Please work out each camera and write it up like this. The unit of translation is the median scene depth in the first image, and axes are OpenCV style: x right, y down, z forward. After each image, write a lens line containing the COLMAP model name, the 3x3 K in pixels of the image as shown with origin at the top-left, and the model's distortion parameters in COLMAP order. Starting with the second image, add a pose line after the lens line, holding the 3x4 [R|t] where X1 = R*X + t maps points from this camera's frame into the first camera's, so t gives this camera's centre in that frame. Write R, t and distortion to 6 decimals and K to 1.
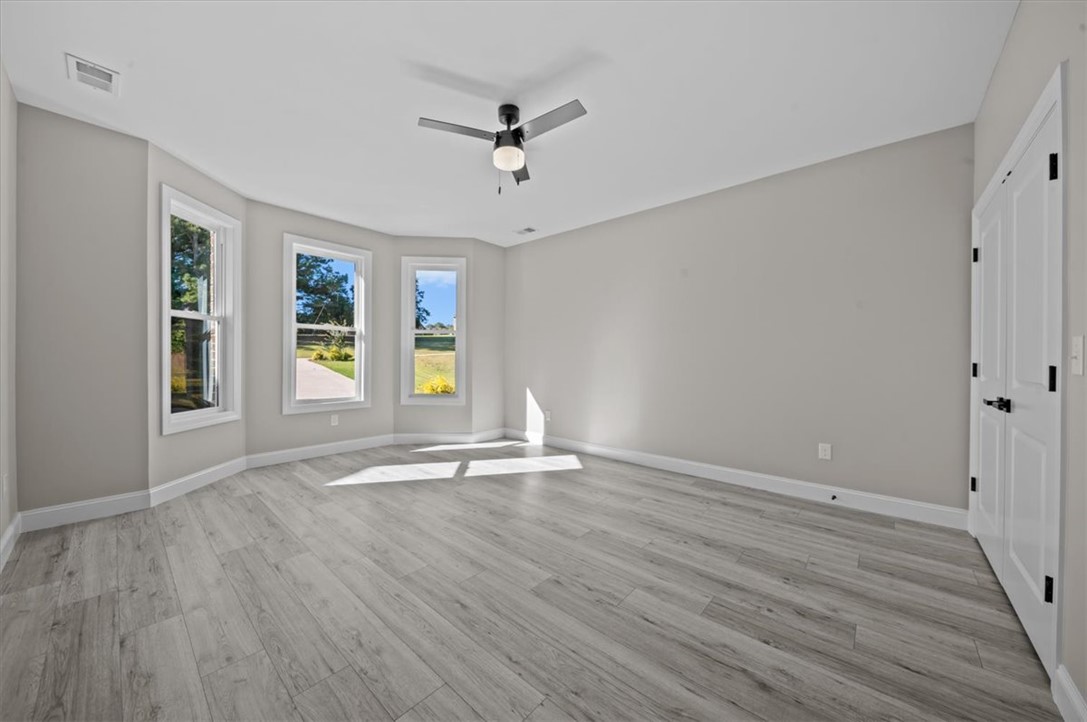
lens RADIAL K [[382.0, 0, 545.4], [0, 382.0, 358.8], [0, 0, 1]] dist [0.000130, -0.000237]
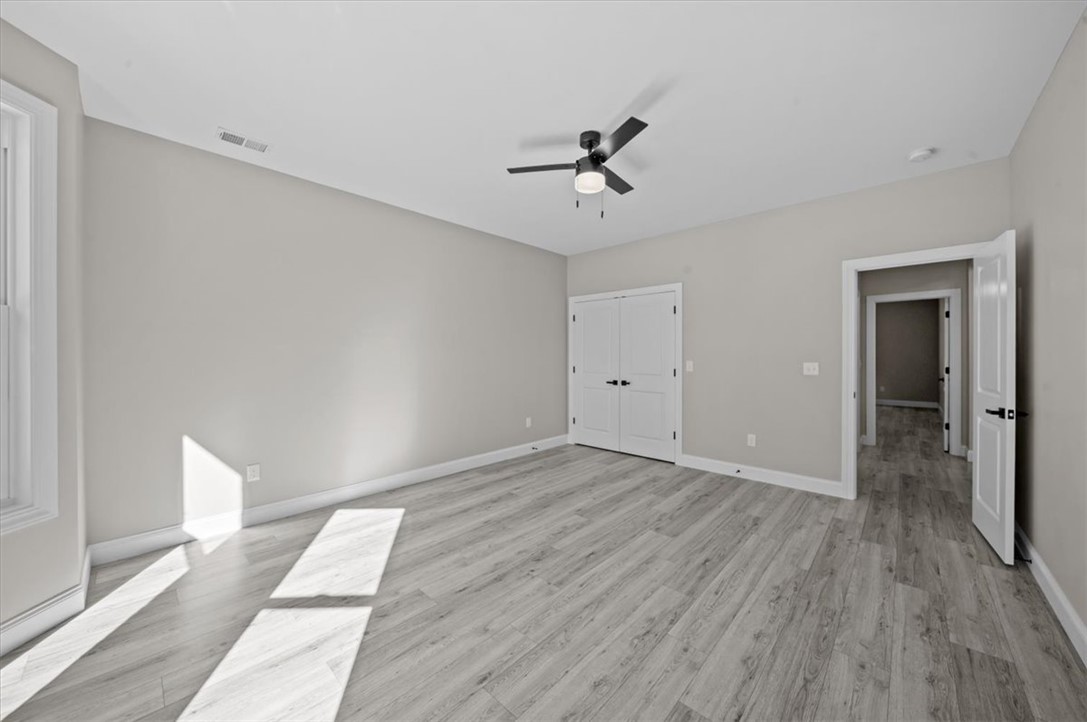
lens RADIAL K [[381.9, 0, 545.4], [0, 381.9, 358.9], [0, 0, 1]] dist [-0.005756, -0.000038]
pose [[0.039304, -0.011897, 0.999156, -1.098042], [0.004148, 0.999922, 0.011743, -0.060867], [-0.999219, 0.003683, 0.039350, 1.054832]]
